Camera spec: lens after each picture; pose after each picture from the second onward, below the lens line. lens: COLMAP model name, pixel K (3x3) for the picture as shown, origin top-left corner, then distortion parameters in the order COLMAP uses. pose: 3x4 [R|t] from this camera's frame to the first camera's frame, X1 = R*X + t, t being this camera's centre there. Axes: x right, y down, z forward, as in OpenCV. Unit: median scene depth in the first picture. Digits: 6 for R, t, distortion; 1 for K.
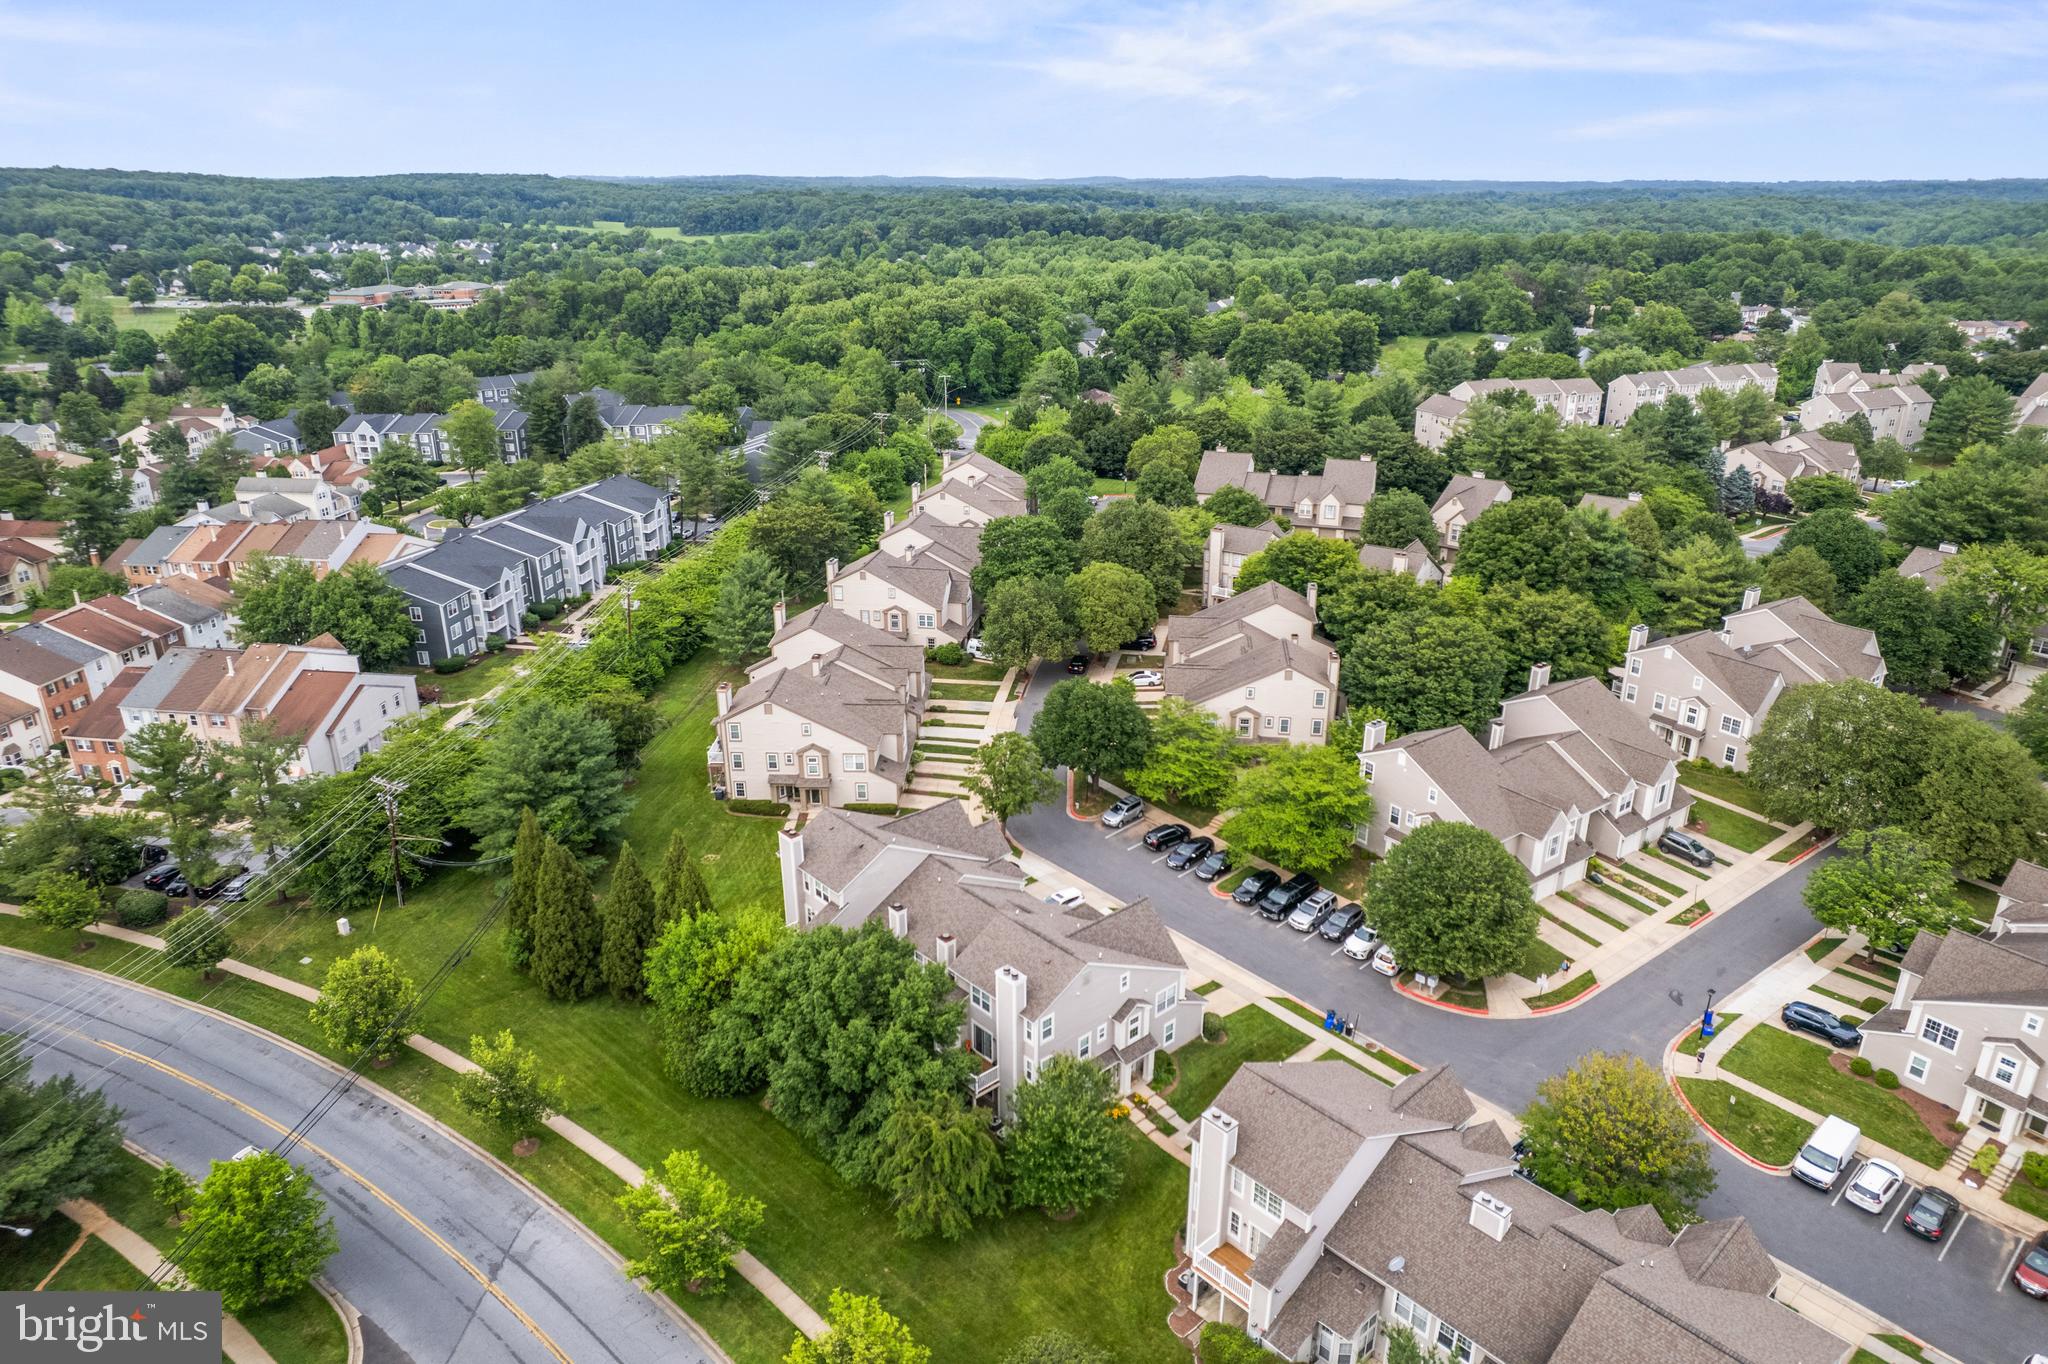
lens RADIAL K [[1259.1, 0, 1036.5], [0, 1259.1, 685.9], [0, 0, 1]] dist [-0.067539, 0.046498]
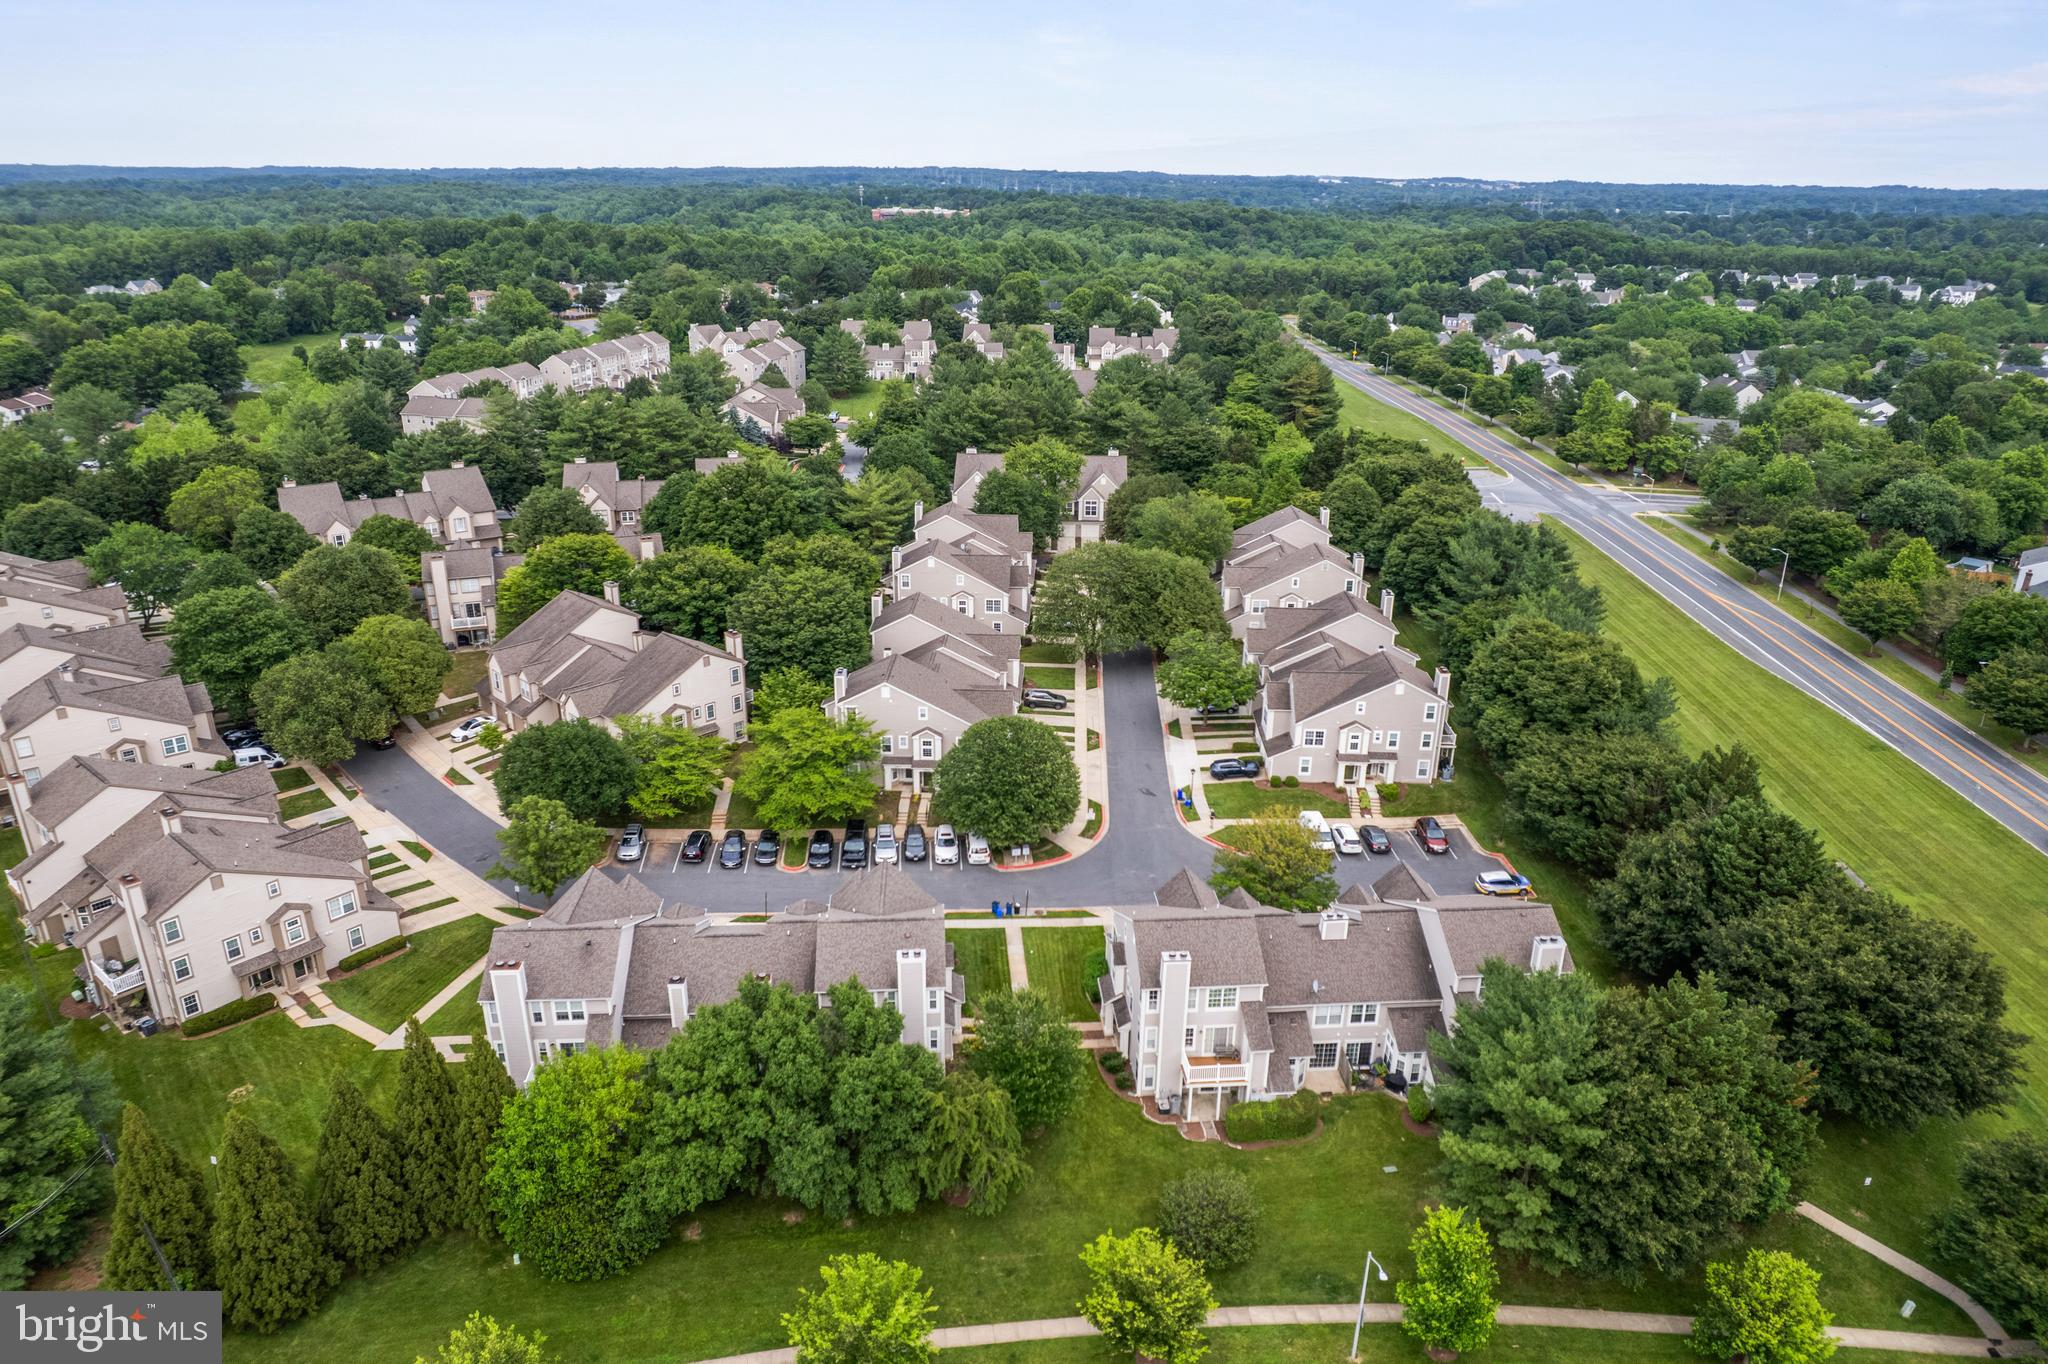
lens RADIAL K [[1259.1, 0, 1036.5], [0, 1259.1, 685.9], [0, 0, 1]] dist [-0.067539, 0.046498]
pose [[0.630951, -0.285355, 0.721438, -0.397566], [0.278241, 0.951270, 0.132919, -0.054227], [-0.724211, 0.116869, 0.679602, 0.129758]]
